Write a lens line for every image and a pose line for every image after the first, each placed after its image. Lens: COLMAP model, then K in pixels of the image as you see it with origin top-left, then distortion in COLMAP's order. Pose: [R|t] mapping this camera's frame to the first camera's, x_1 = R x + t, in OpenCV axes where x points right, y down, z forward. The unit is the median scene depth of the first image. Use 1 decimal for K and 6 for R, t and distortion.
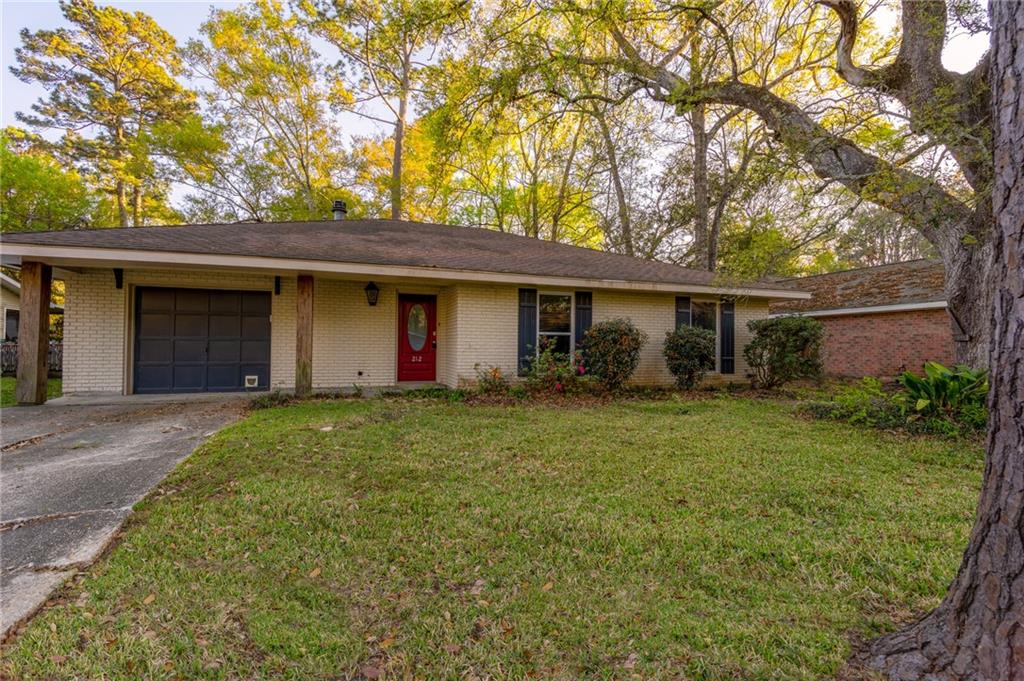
lens RADIAL K [[434.4, 0, 498.2], [0, 434.4, 335.2], [0, 0, 1]] dist [-0.009441, -0.000699]
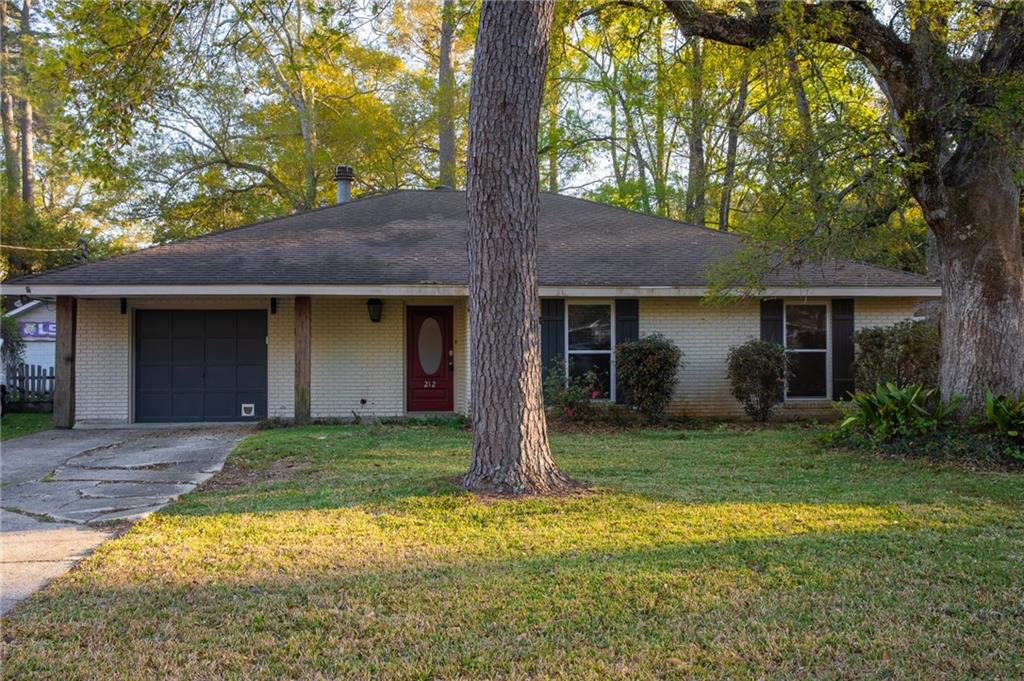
lens RADIAL K [[1021.1, 0, 512.0], [0, 1021.1, 340.5], [0, 0, 1]] dist [-0.012474, -0.001926]
pose [[0.977358, -0.015316, -0.211038, 0.416554], [0.017298, 0.999822, 0.007546, -0.044751], [0.210885, -0.011026, 0.977449, -0.957198]]
